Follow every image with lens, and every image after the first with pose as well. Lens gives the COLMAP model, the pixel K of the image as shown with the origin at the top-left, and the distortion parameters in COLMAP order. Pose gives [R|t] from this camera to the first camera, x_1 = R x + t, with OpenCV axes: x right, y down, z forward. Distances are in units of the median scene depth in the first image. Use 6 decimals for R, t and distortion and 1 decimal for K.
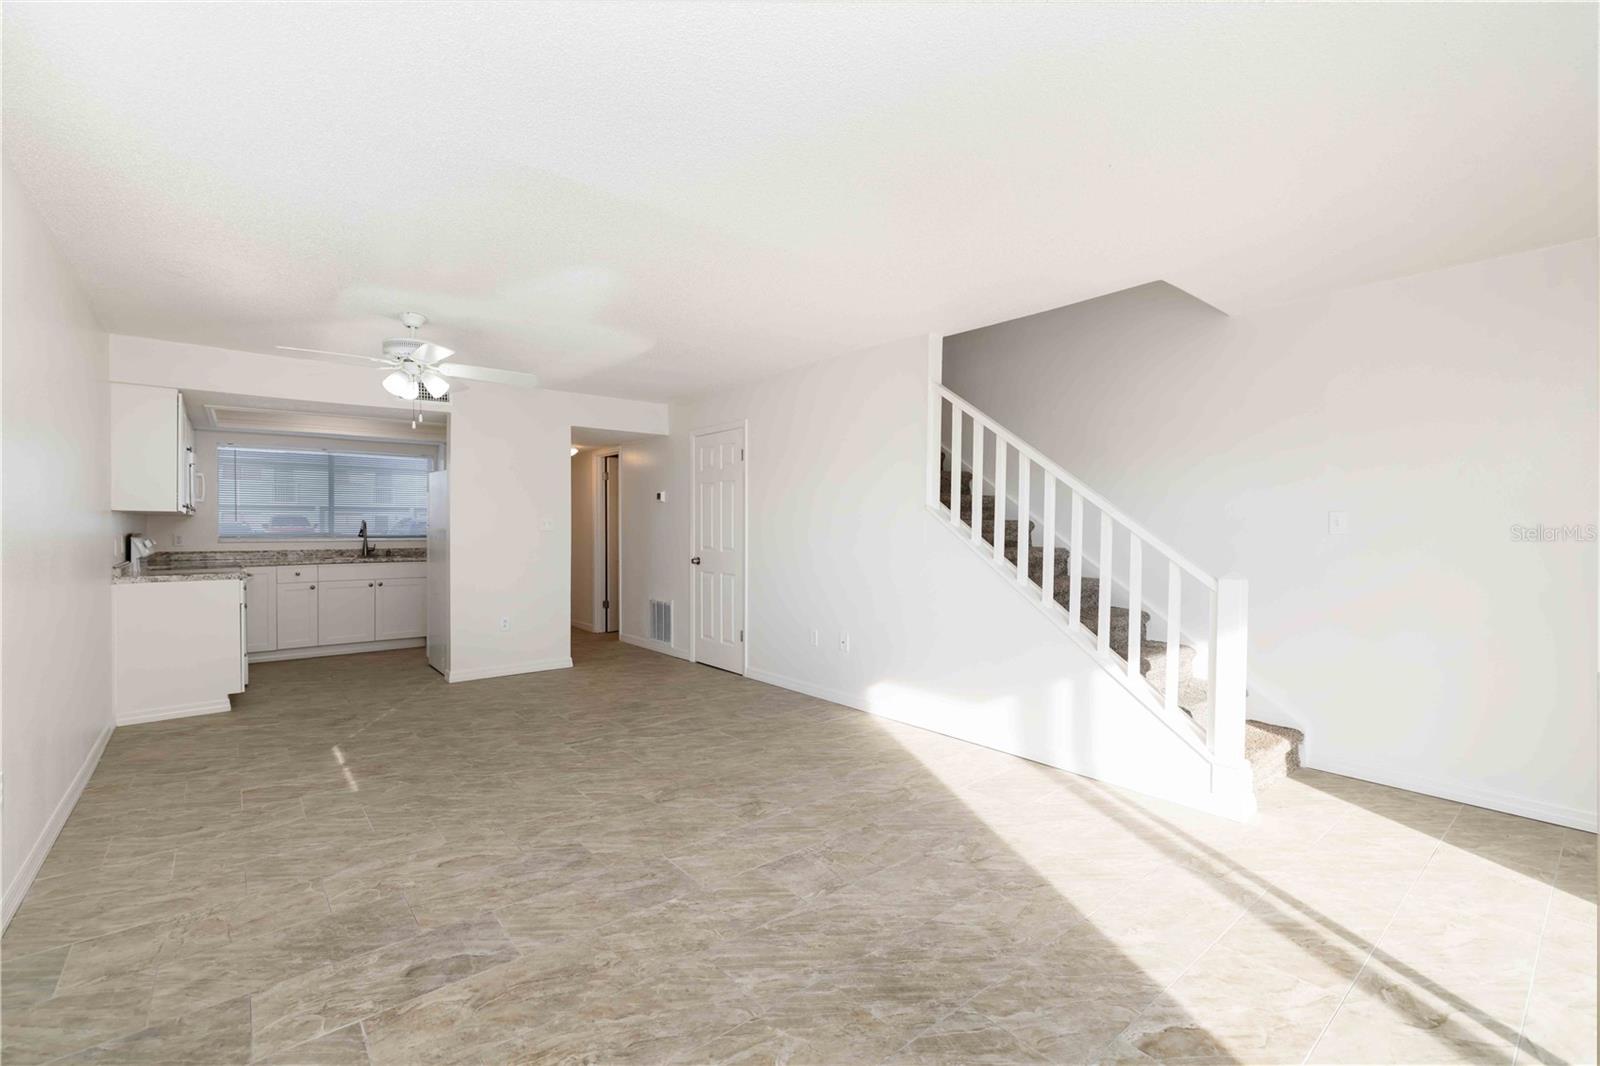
lens RADIAL K [[684.5, 0, 795.7], [0, 684.5, 535.6], [0, 0, 1]] dist [0.000781, -0.000455]
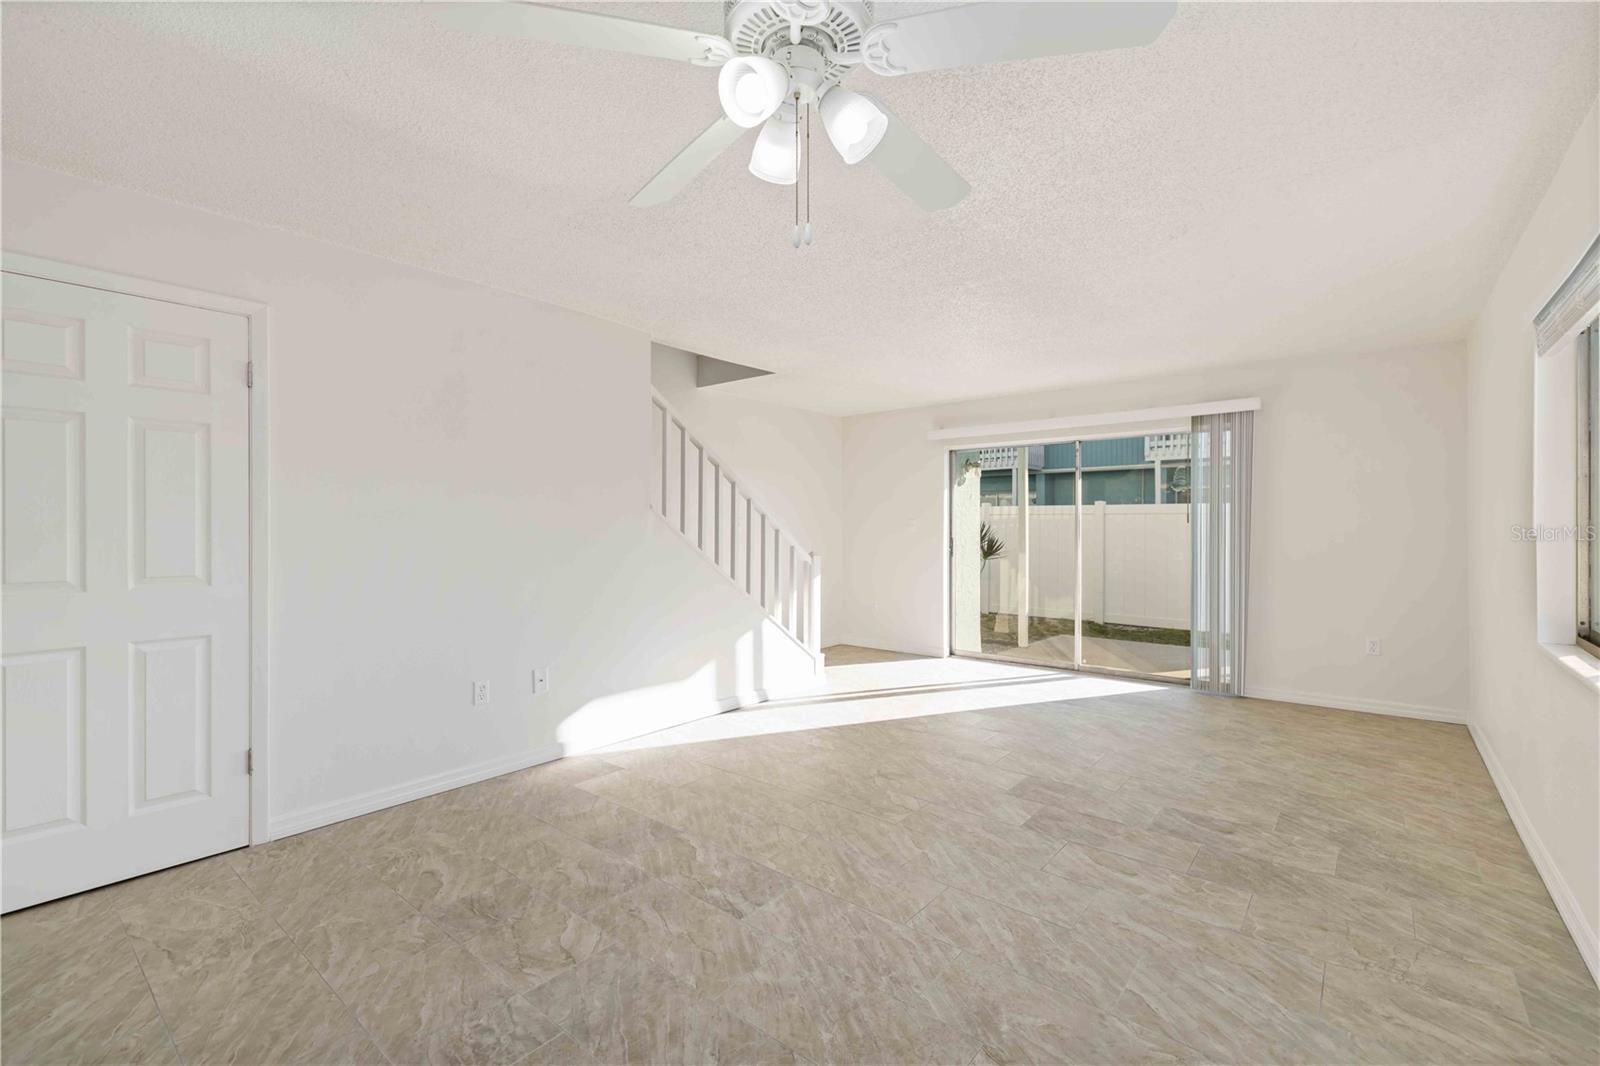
lens RADIAL K [[694.9, 0, 798.4], [0, 694.9, 525.4], [0, 0, 1]] dist [0.001424, -0.000225]
pose [[-0.187643, 0.002755, 0.982233, -1.060453], [0.012234, 0.999925, -0.000467, -0.014801], [-0.982161, 0.011929, -0.187663, 1.247149]]
